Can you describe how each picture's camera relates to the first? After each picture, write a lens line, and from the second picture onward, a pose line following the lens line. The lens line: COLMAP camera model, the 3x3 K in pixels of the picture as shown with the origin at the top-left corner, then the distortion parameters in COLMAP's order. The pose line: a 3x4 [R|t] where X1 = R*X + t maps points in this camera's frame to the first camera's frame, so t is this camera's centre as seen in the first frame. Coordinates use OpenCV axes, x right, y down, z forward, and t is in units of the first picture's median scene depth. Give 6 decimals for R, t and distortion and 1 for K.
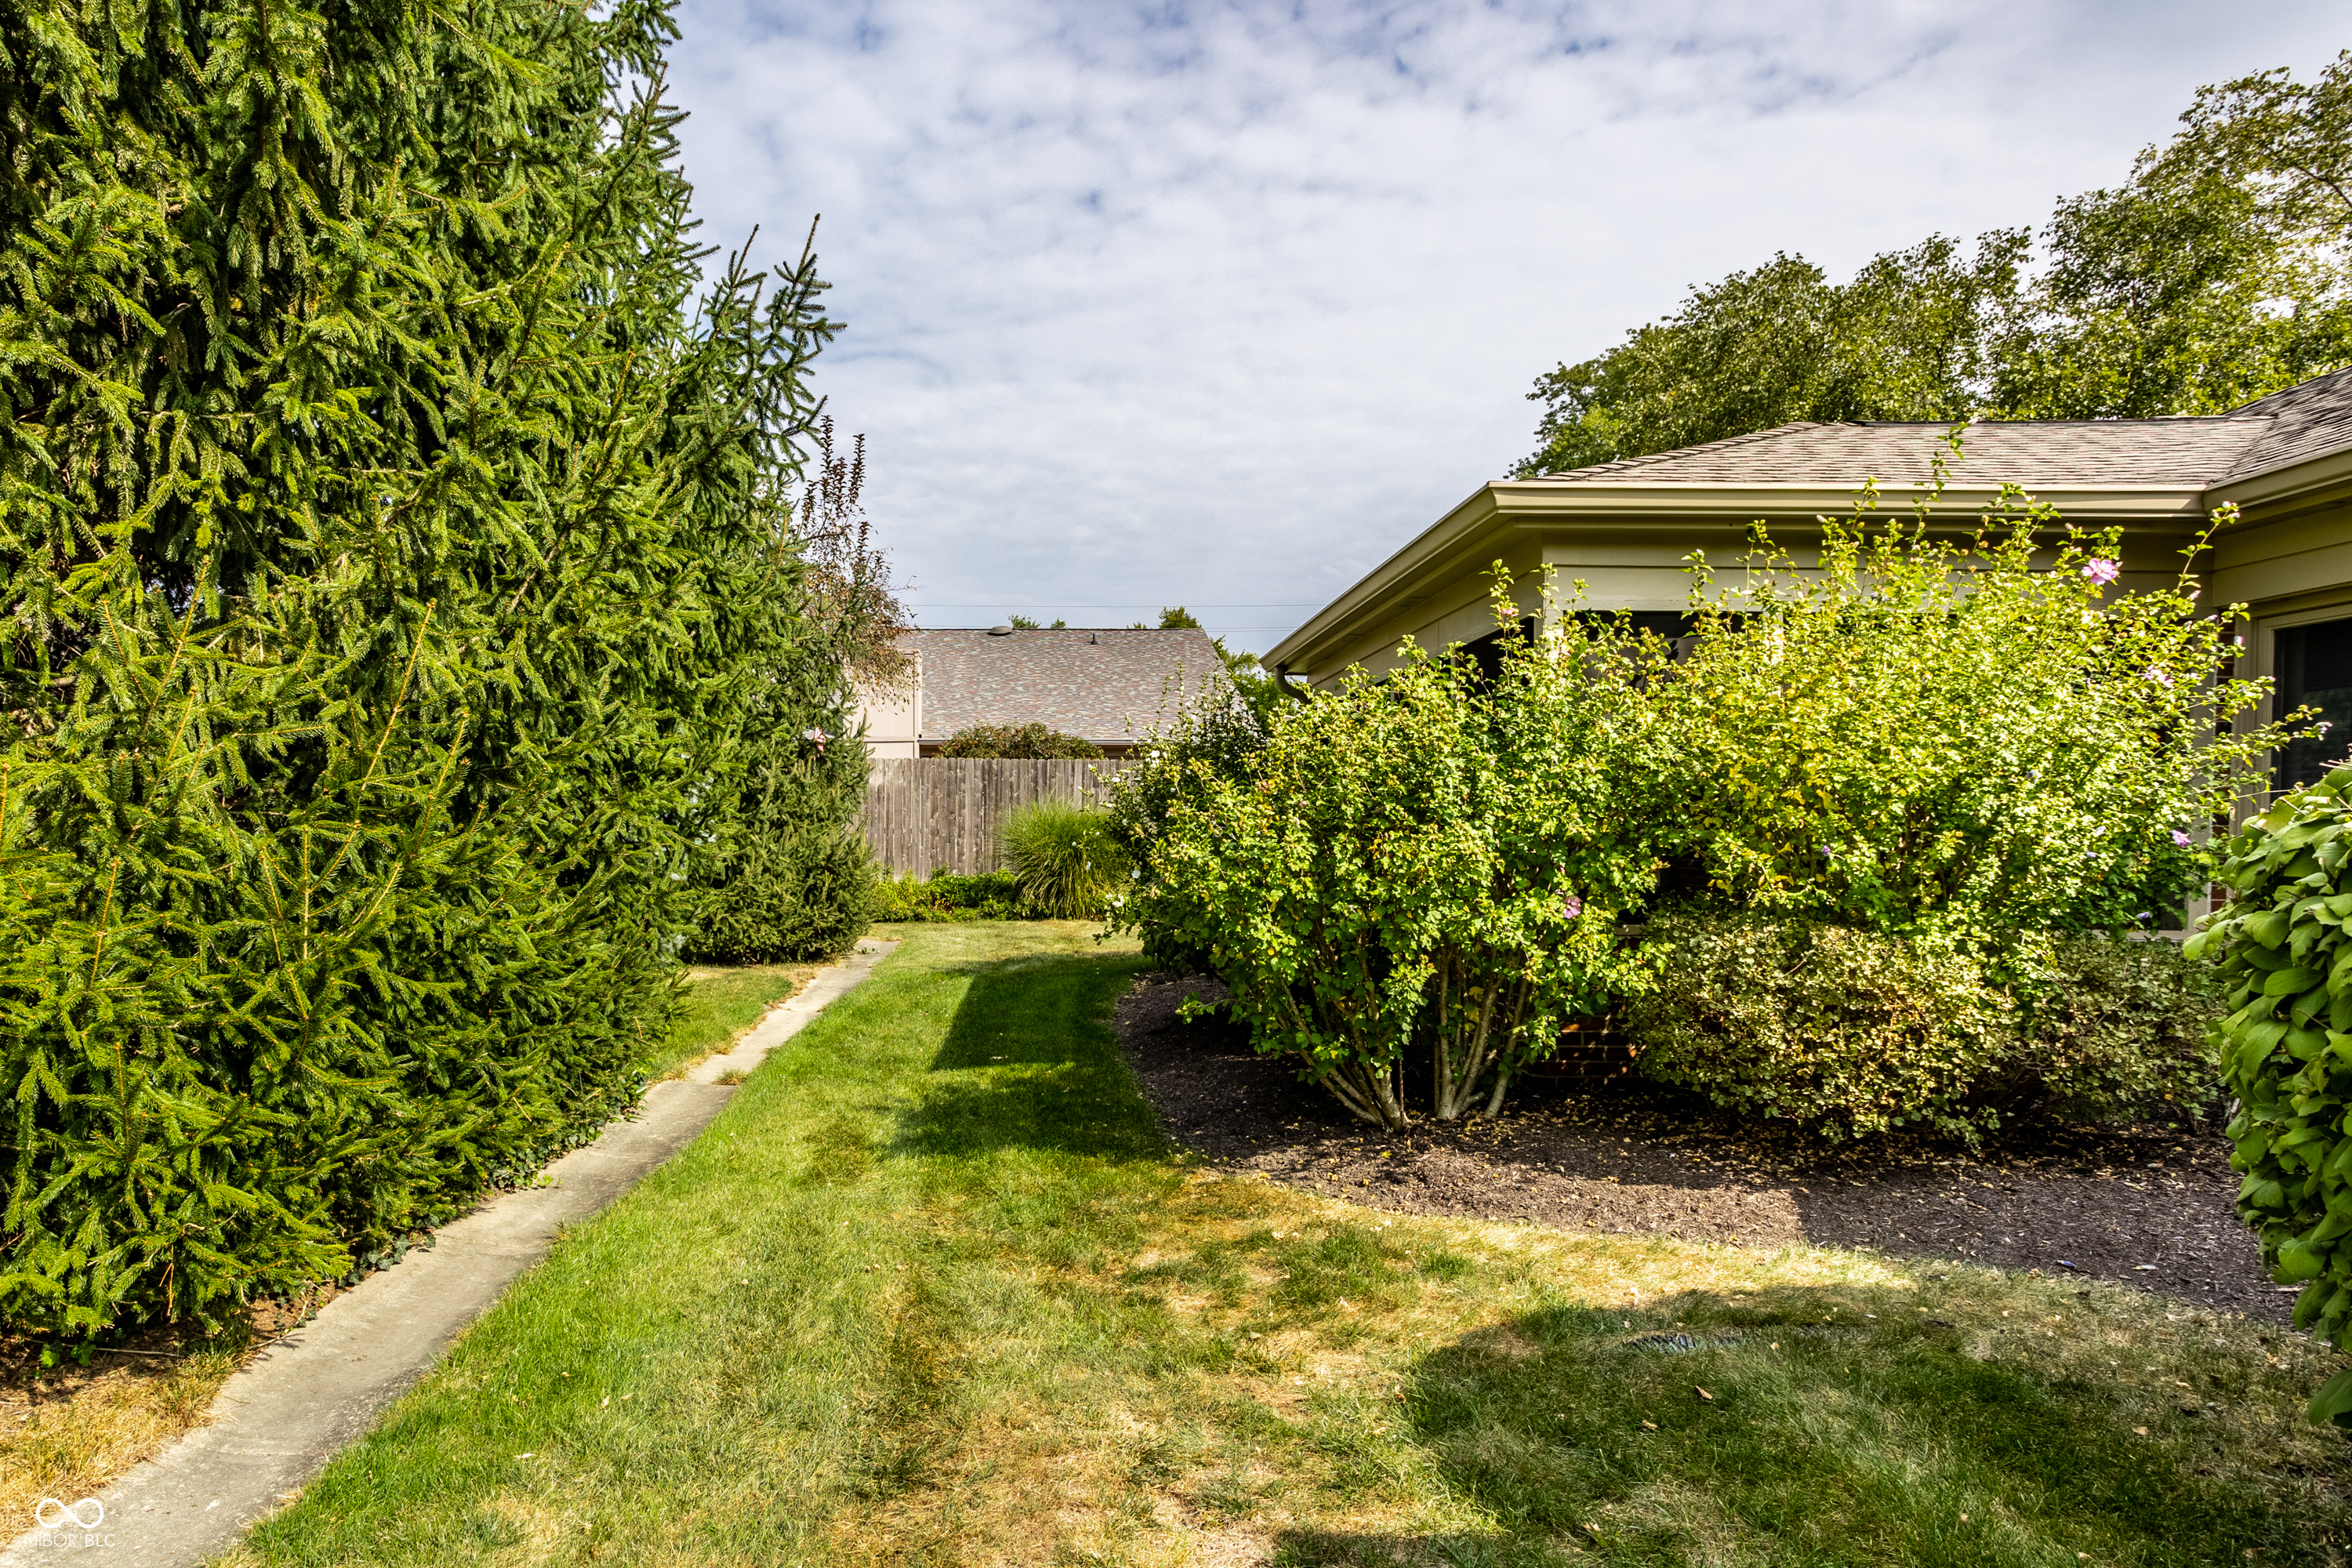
lens RADIAL K [[1368.6, 0, 1175.1], [0, 1368.6, 826.4], [0, 0, 1]] dist [-0.023022, 0.020031]
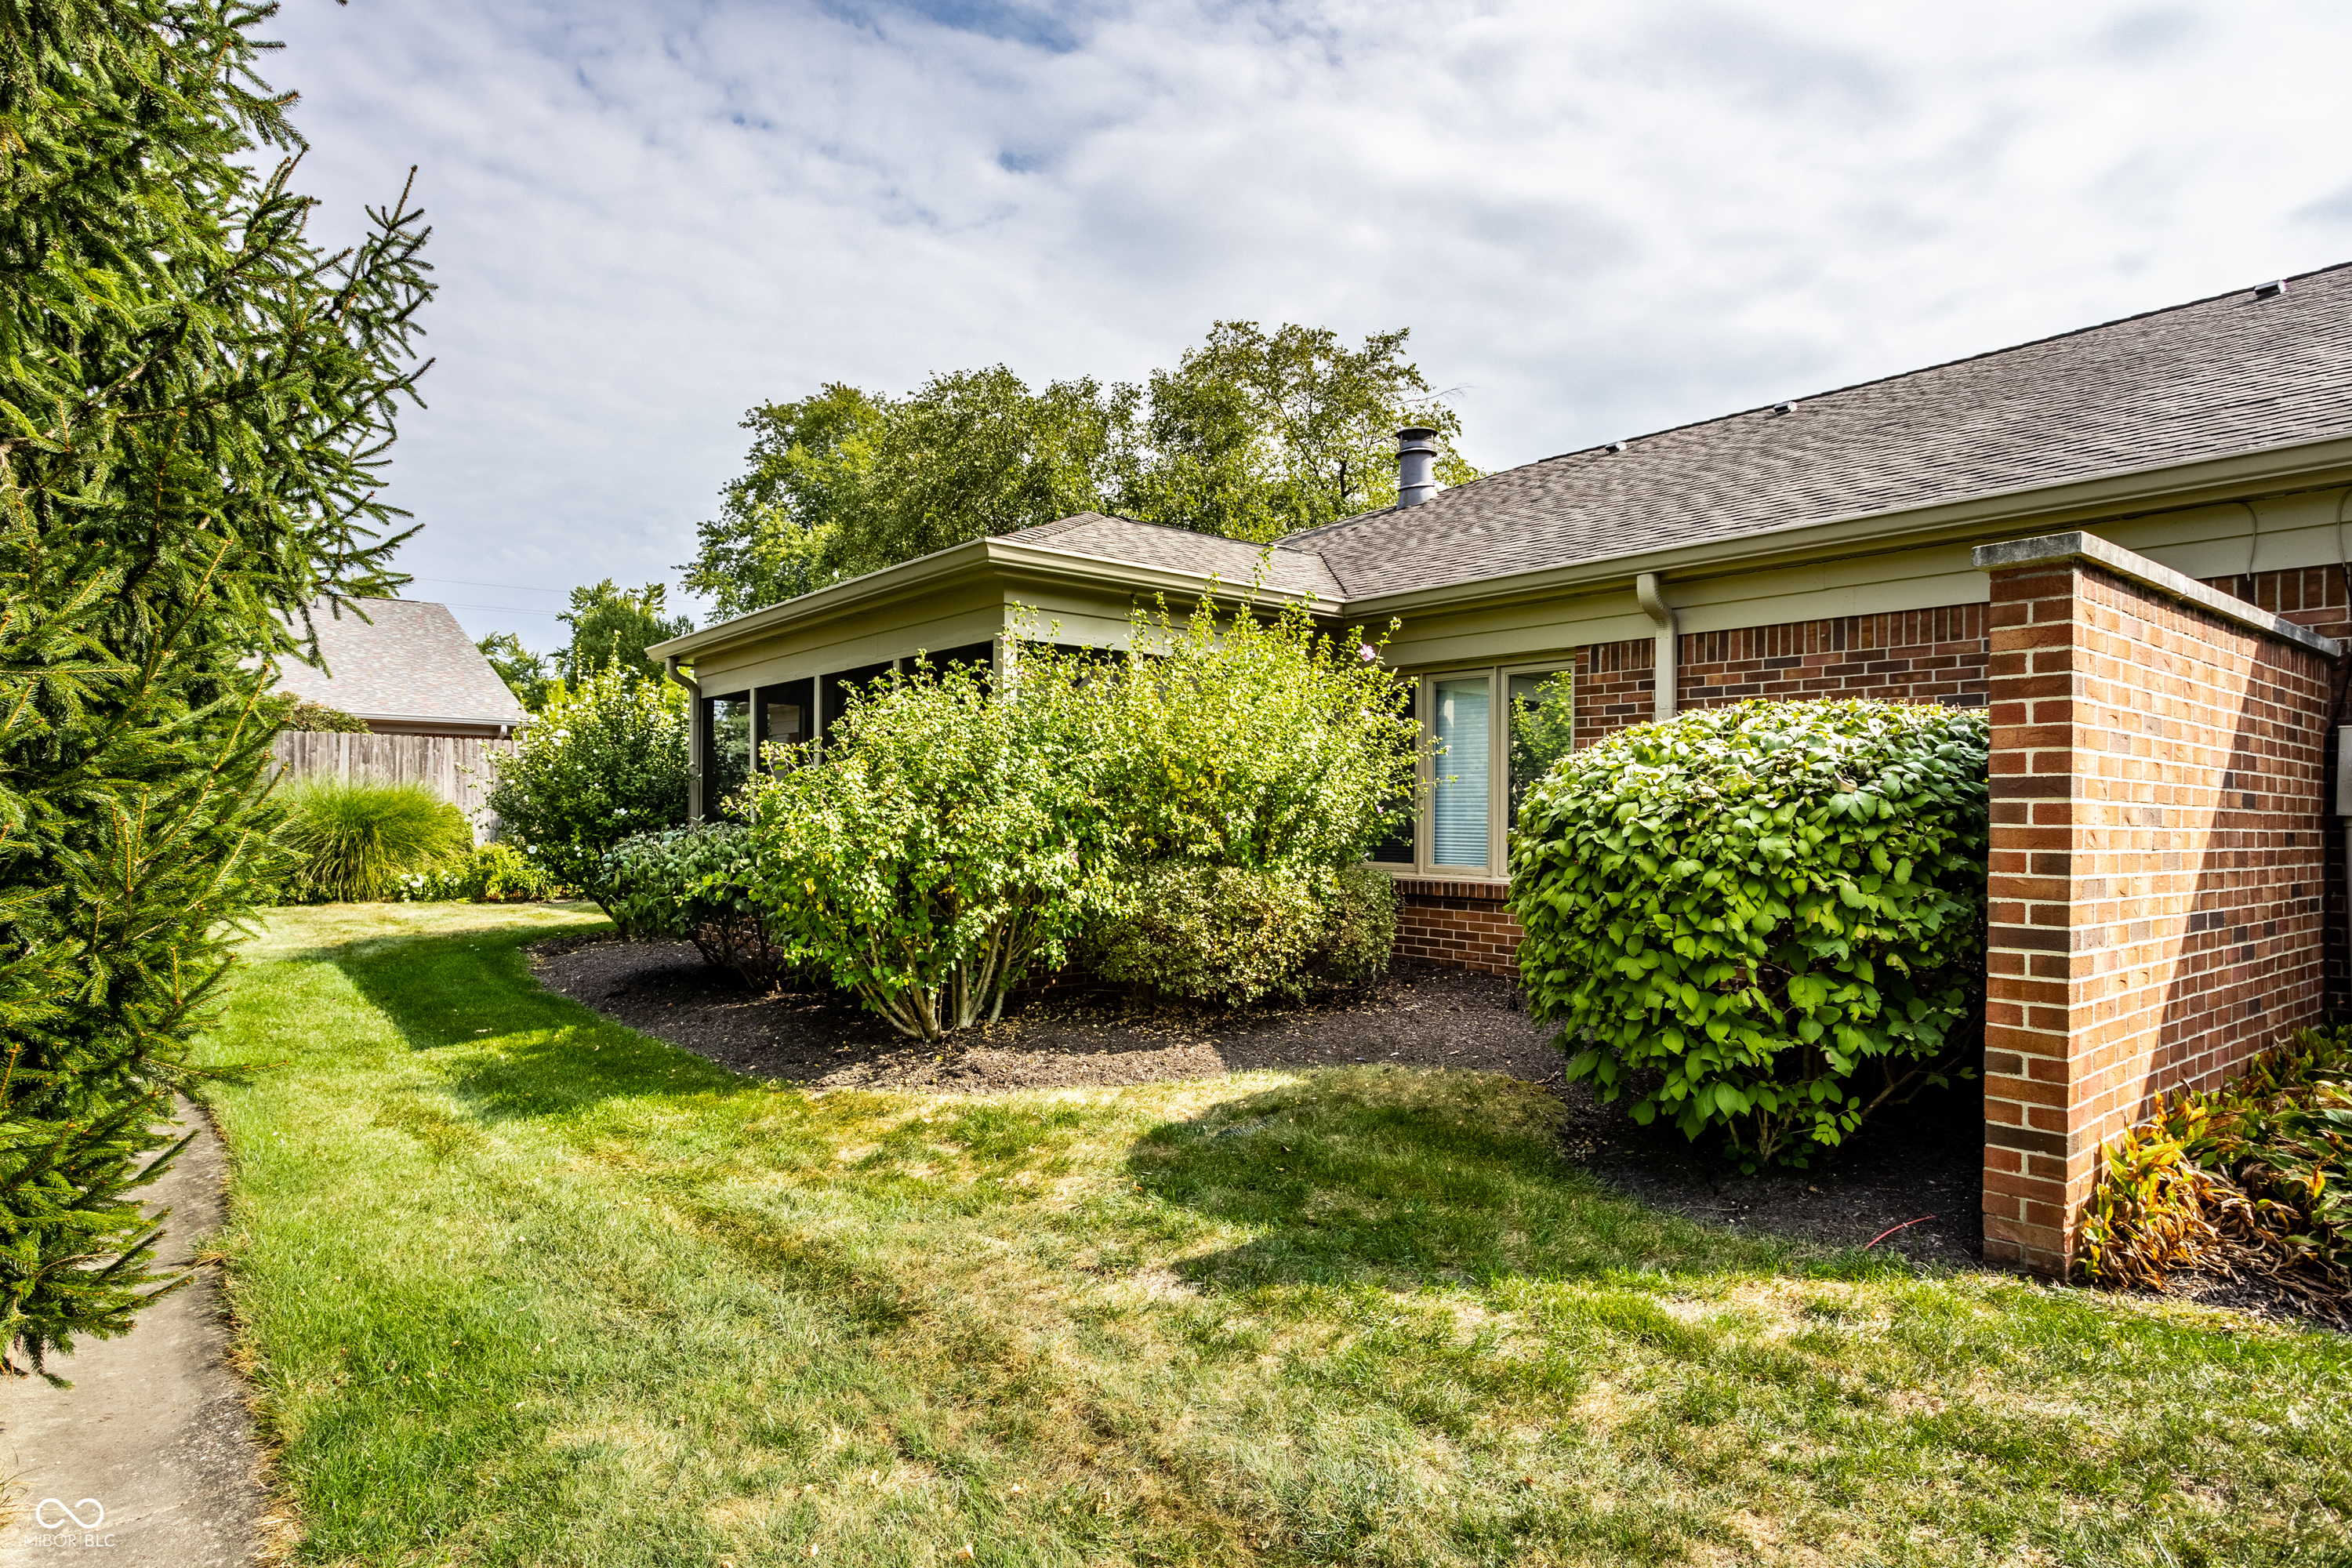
lens RADIAL K [[1265.6, 0, 1176.0], [0, 1265.6, 784.0], [0, 0, 1]] dist [-0.066550, 0.042645]
pose [[0.748875, 0.015553, 0.662529, -0.507747], [-0.001982, 0.999773, -0.021230, 0.011027], [-0.662708, 0.014586, 0.748736, -0.026722]]
